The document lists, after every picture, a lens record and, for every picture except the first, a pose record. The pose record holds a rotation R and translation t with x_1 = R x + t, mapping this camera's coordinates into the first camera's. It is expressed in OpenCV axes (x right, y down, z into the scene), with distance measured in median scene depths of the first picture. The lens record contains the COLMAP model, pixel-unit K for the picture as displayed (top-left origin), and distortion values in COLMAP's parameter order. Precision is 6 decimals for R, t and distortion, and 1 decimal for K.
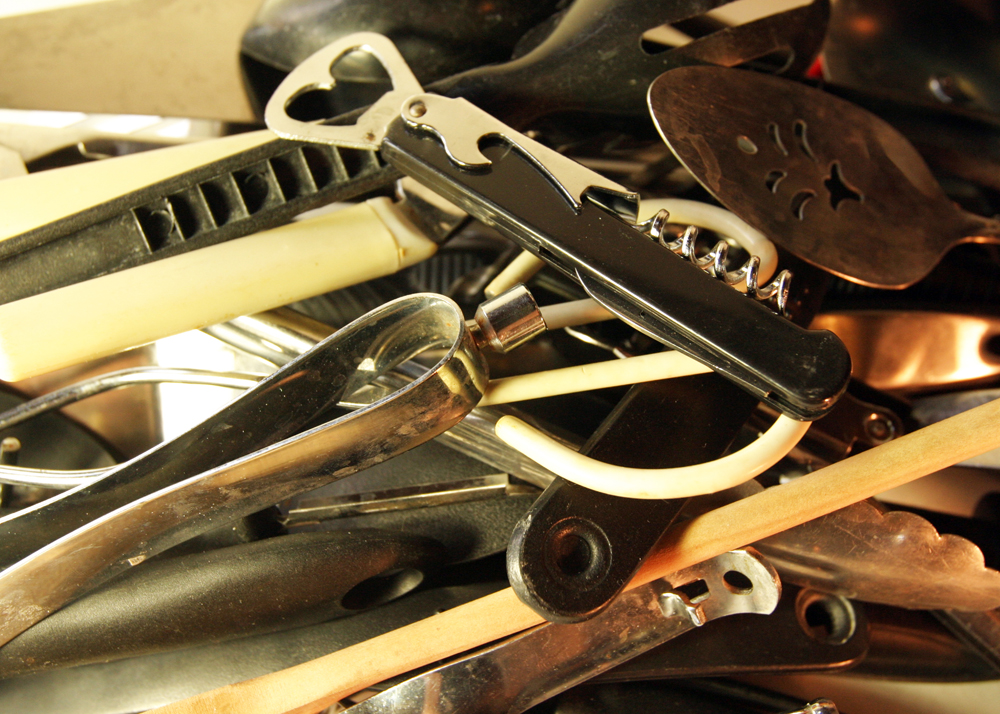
lens RADIAL K [[1065.4, 0, 515.0], [0, 1065.4, 332.8], [0, 0, 1]] dist [-0.061535, 0.000000]
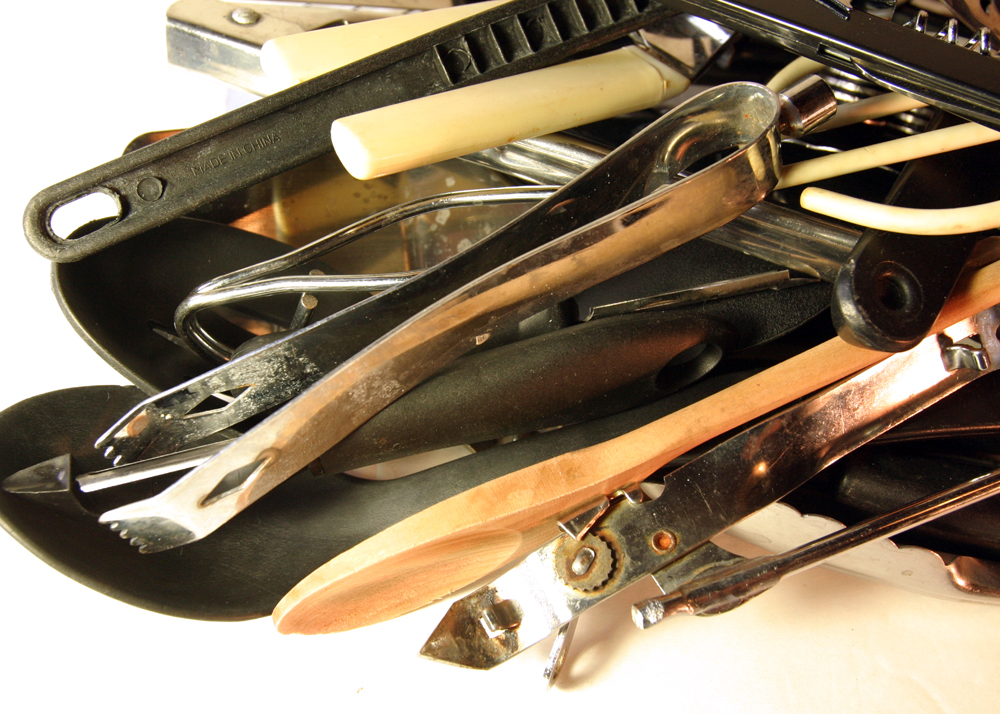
lens RADIAL K [[1017.3, 0, 495.8], [0, 1017.3, 357.1], [0, 0, 1]] dist [-0.081608, 0.000000]
pose [[0.998201, -0.057315, 0.017618, -0.352340], [0.057983, 0.997514, -0.040053, 0.268471], [-0.015278, 0.041003, 0.999042, -0.051192]]
